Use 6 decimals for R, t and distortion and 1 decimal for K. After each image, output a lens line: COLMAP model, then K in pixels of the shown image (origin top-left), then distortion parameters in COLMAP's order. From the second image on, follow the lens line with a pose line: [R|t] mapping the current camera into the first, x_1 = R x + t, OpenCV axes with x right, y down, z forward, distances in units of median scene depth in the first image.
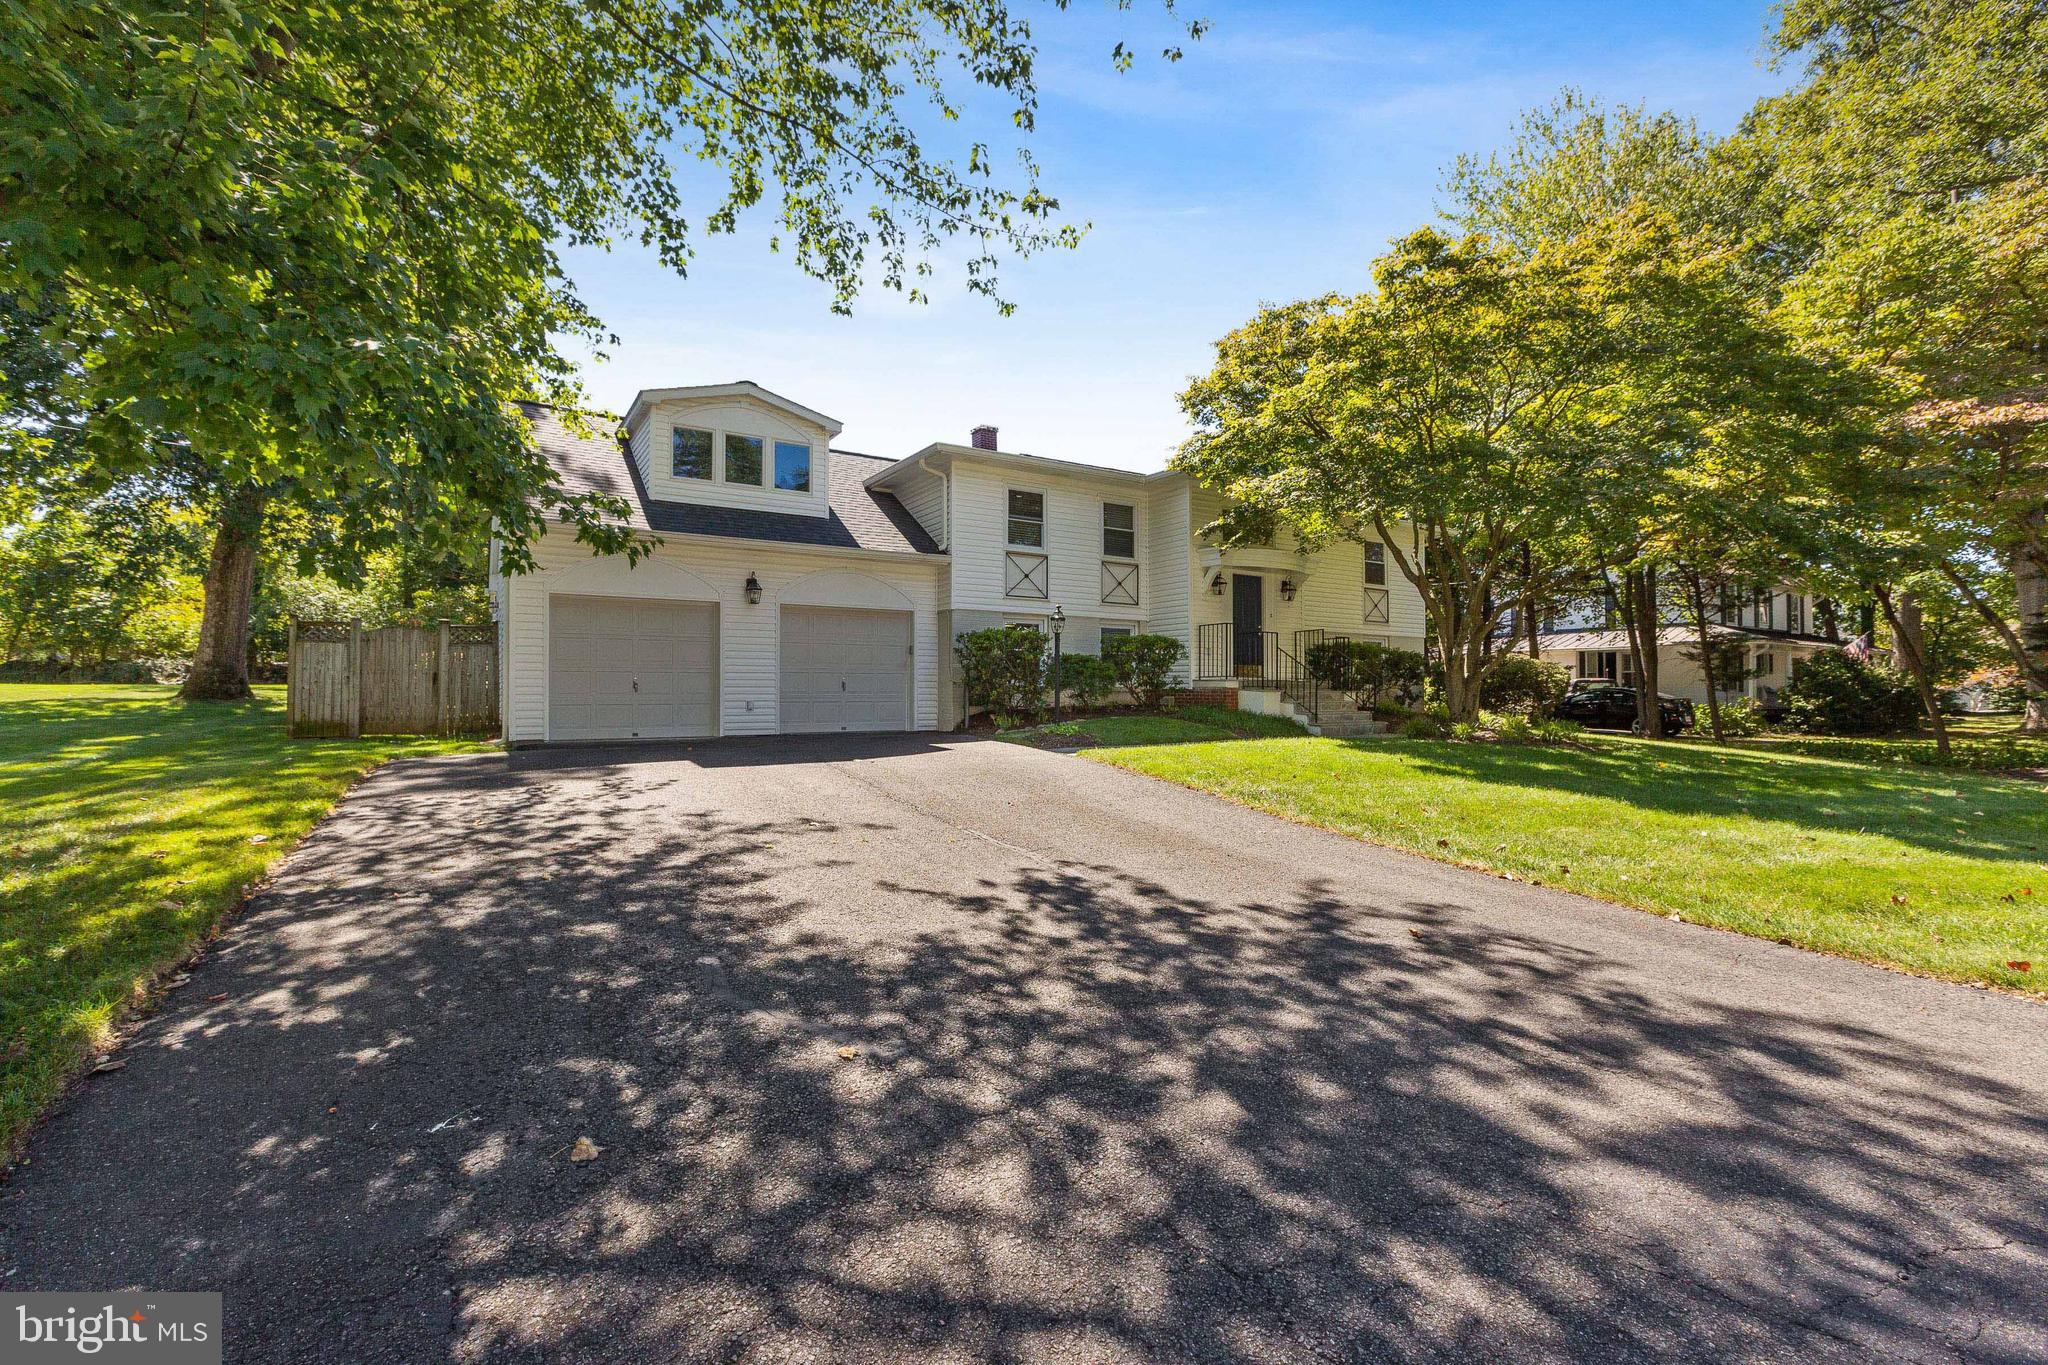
lens RADIAL K [[922.6, 0, 1030.6], [0, 922.6, 691.9], [0, 0, 1]] dist [0.000695, -0.001193]
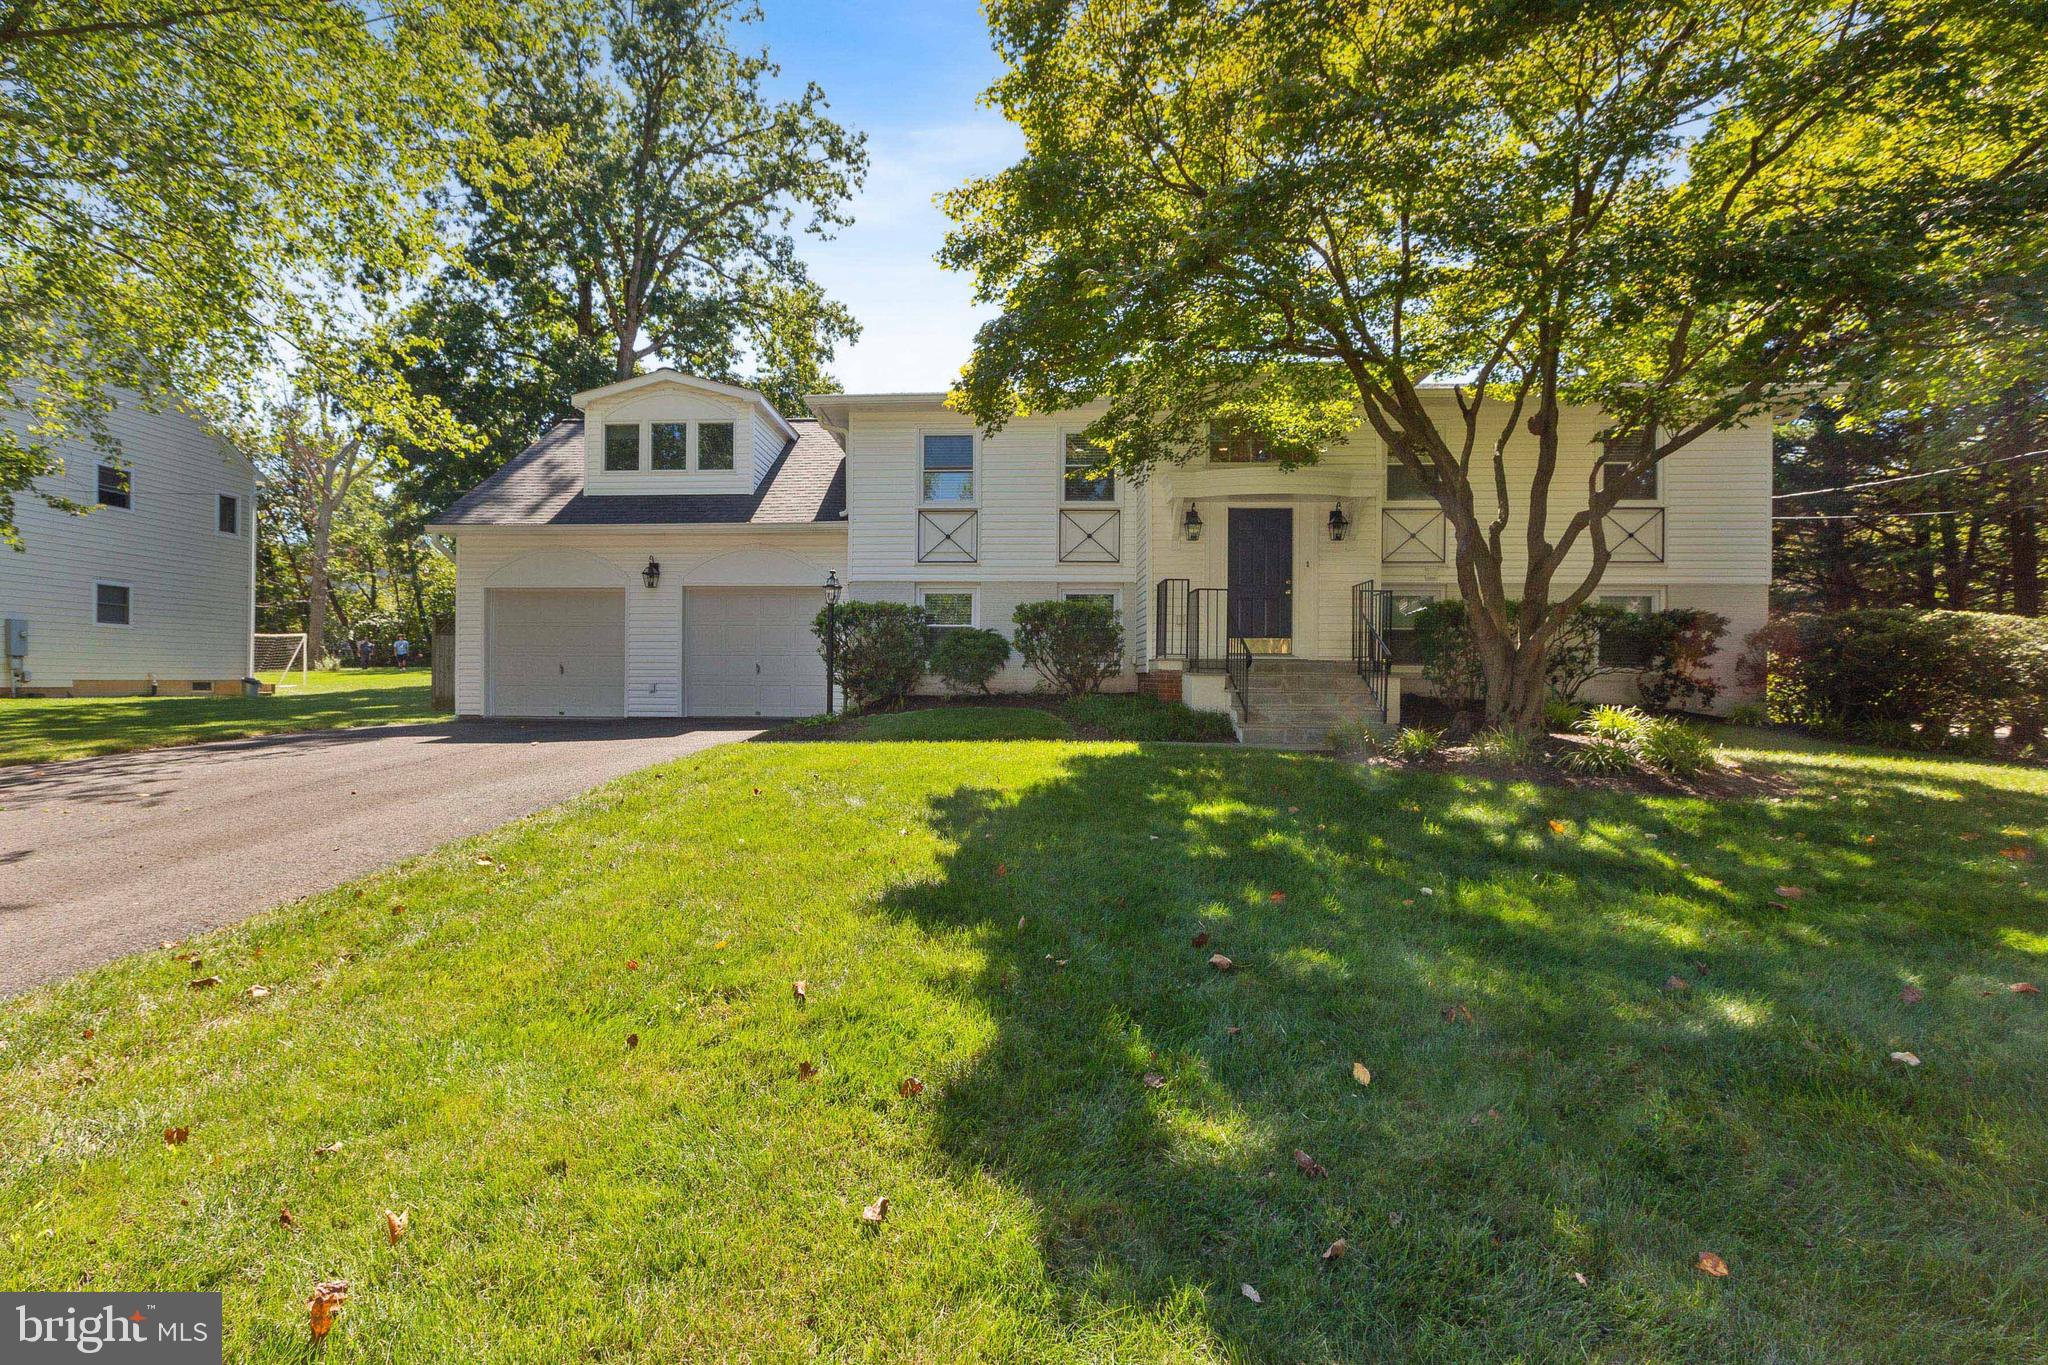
lens RADIAL K [[922.6, 0, 965.1], [0, 922.6, 672.2], [0, 0, 1]] dist [0.000695, -0.001193]
pose [[0.809591, -0.001116, -0.586993, 0.508960], [-0.002363, 0.999984, -0.005161, 0.000258], [0.586989, 0.005565, 0.809576, 0.349829]]
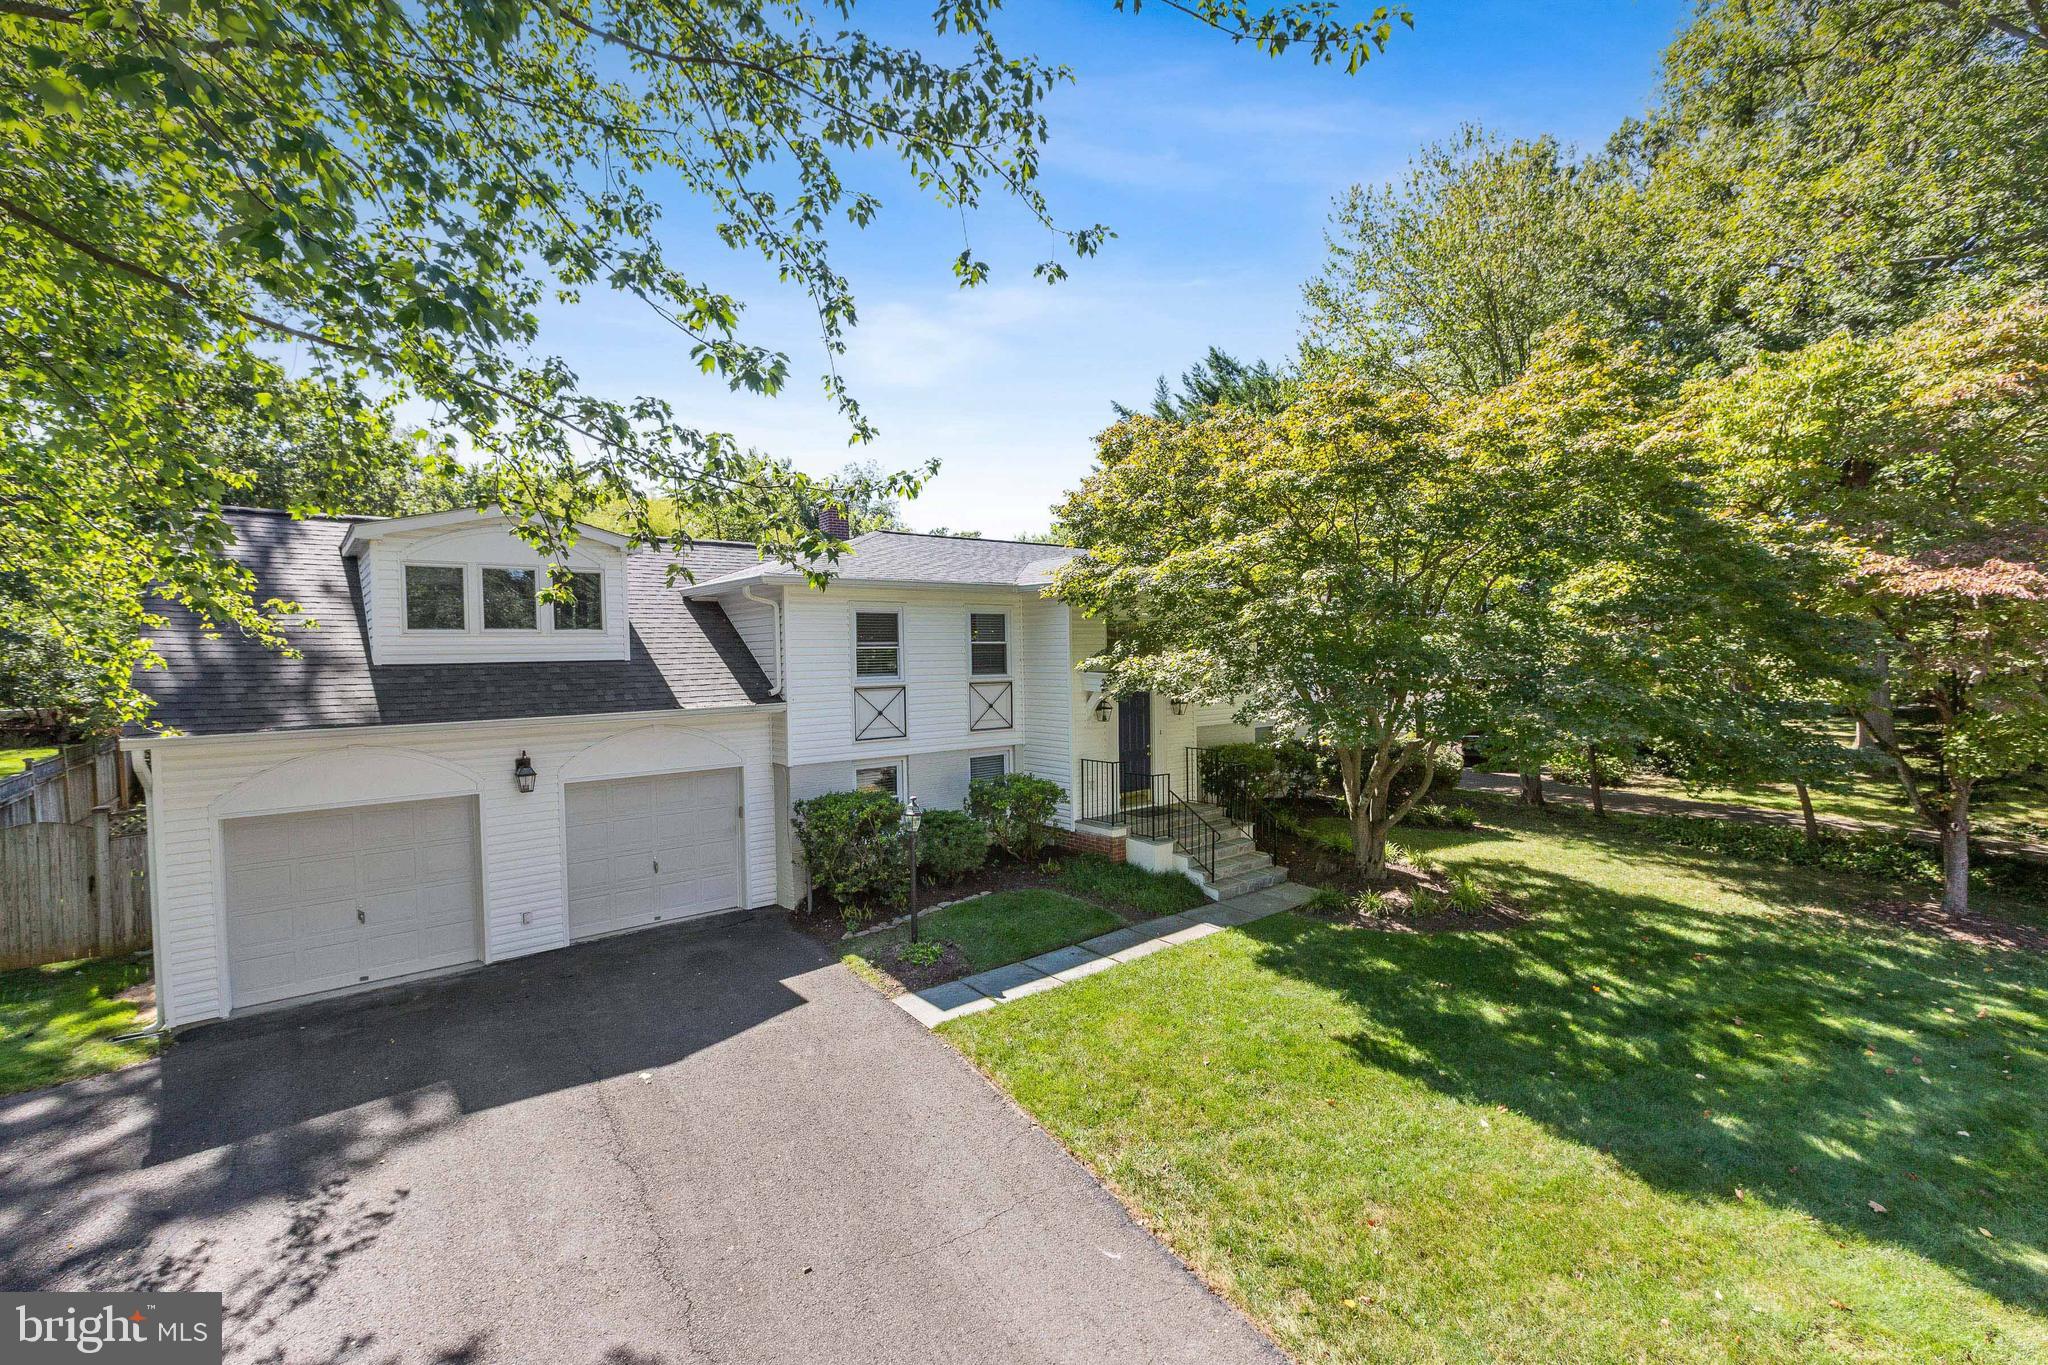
lens RADIAL K [[922.6, 0, 1031.6], [0, 922.6, 692.2], [0, 0, 1]] dist [0.000695, -0.001193]
pose [[0.990890, -0.020574, 0.133090, 0.021392], [0.012455, 0.998026, 0.061552, -0.200799], [-0.134094, -0.059333, 0.989191, 0.151563]]
